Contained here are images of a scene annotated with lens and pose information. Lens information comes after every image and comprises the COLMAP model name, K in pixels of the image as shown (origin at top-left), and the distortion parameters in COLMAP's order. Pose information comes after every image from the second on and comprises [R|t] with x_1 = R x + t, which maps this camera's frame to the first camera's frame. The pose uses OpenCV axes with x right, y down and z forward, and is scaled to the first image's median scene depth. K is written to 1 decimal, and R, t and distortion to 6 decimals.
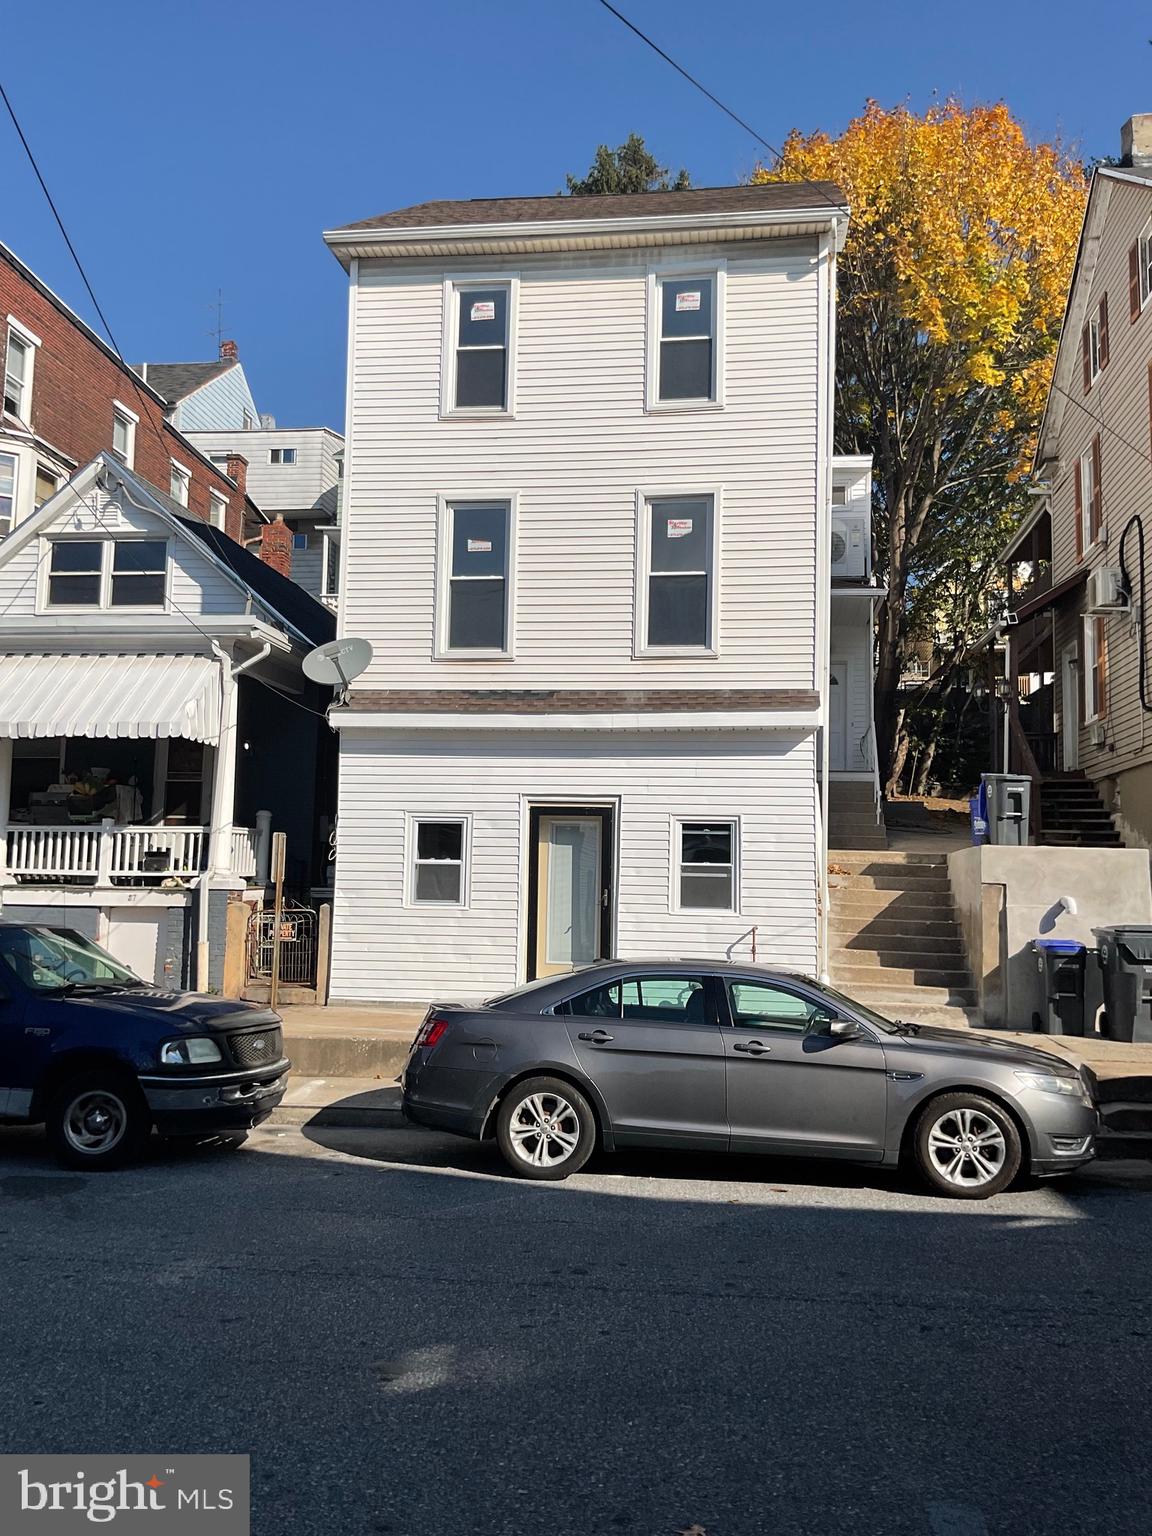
lens RADIAL K [[1281.5, 0, 568.0], [0, 1281.5, 762.7], [0, 0, 1]] dist [0.079978, -0.144980]
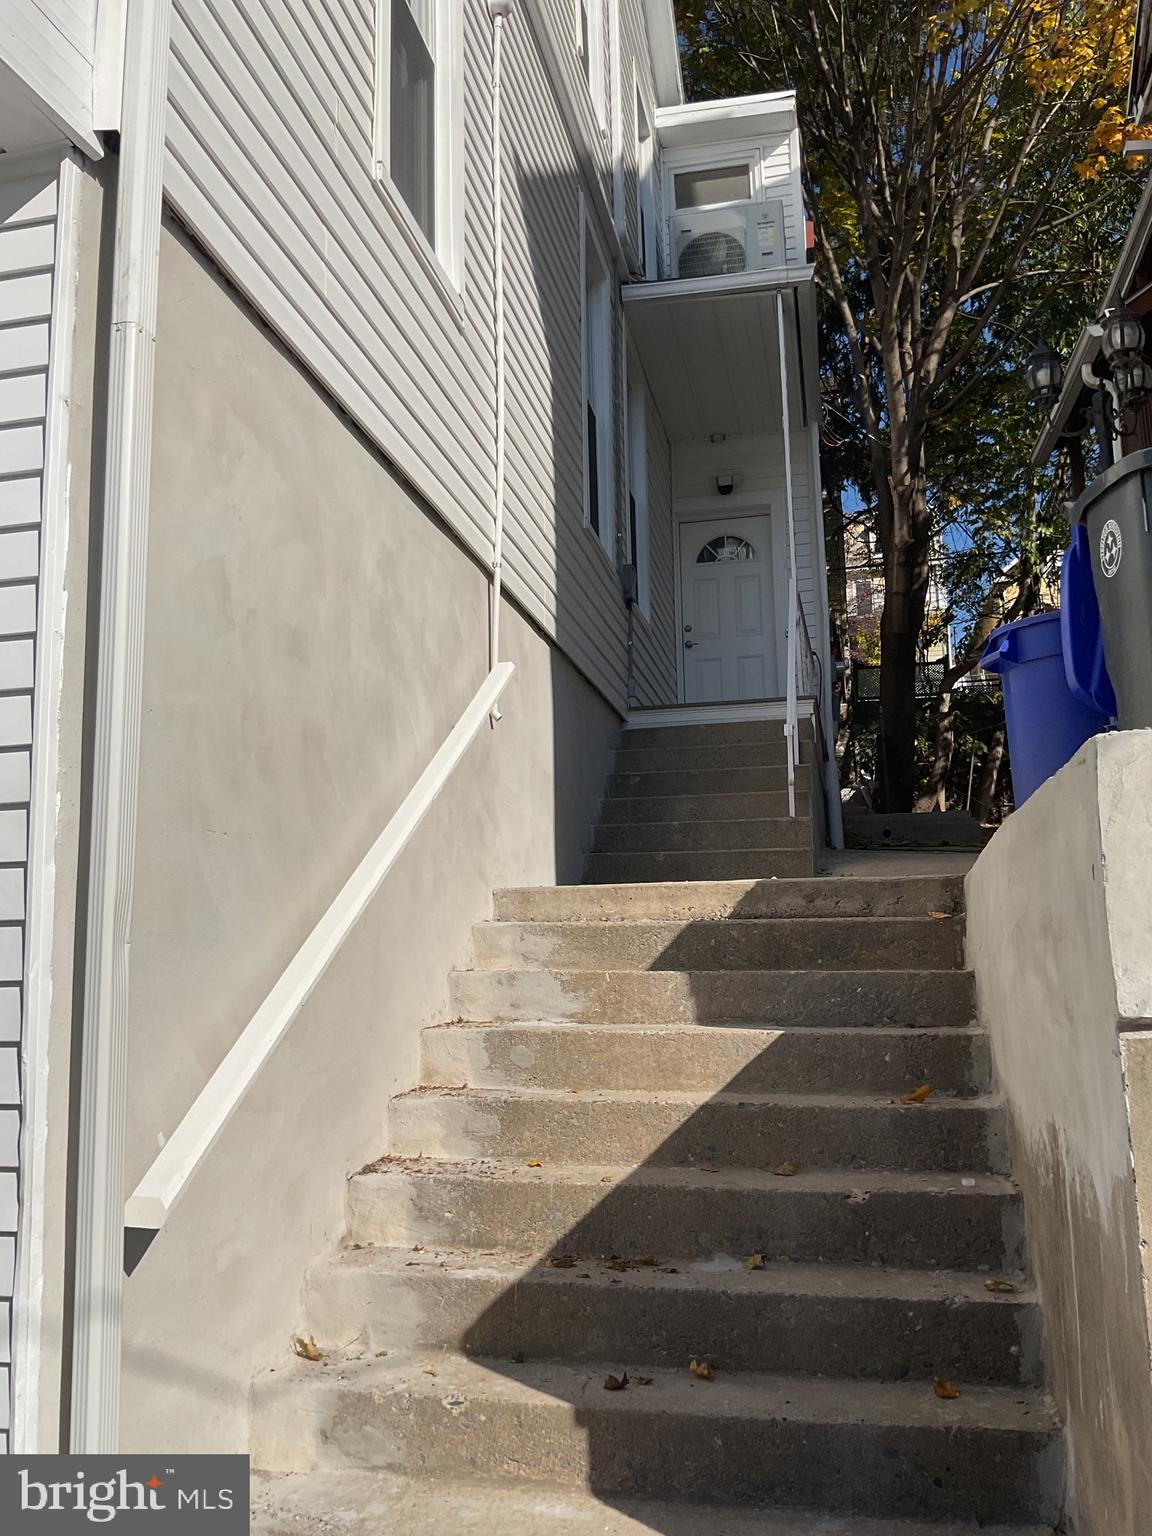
lens RADIAL K [[1281.5, 0, 577.1], [0, 1281.5, 759.7], [0, 0, 1]] dist [0.079978, -0.144980]
pose [[0.996729, -0.059065, -0.055167, 0.255513], [0.055279, 0.996166, -0.067811, 0.067950], [0.058961, 0.064540, 0.996172, 0.806854]]
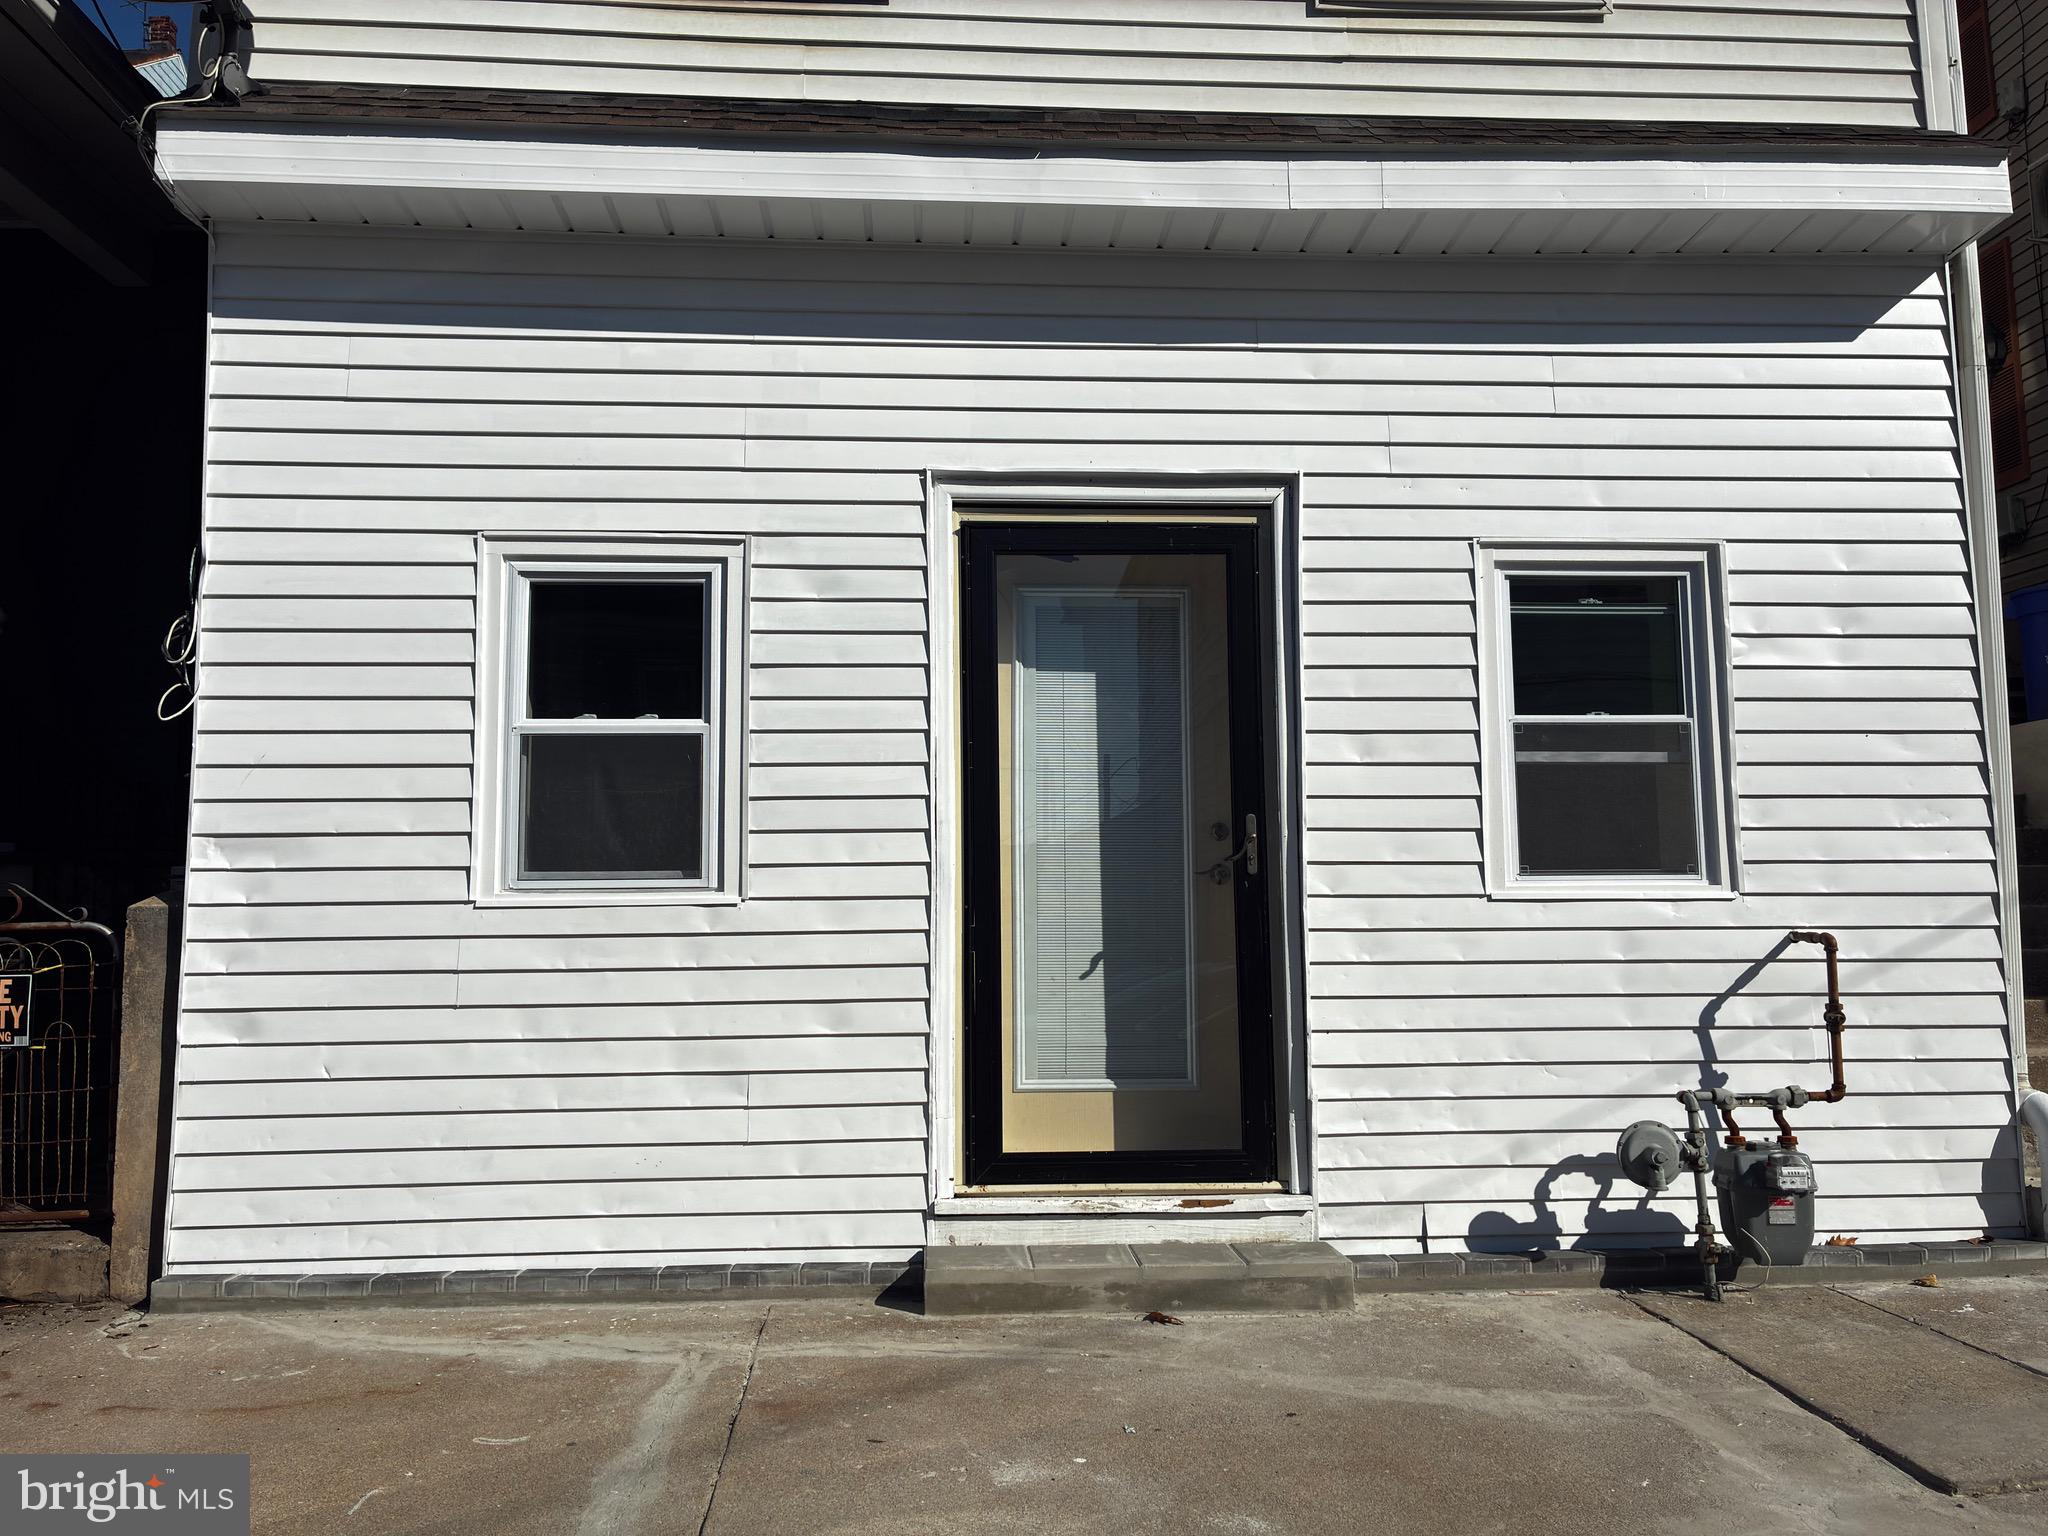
lens RADIAL K [[1559.9, 0, 1026.6], [0, 1559.9, 785.1], [0, 0, 1]] dist [0.052758, -0.058228]
pose [[0.978261, -0.006538, 0.207277, -0.085029], [0.007813, 0.999955, -0.005337, 0.091586], [-0.207232, 0.006840, 0.978268, 0.667083]]
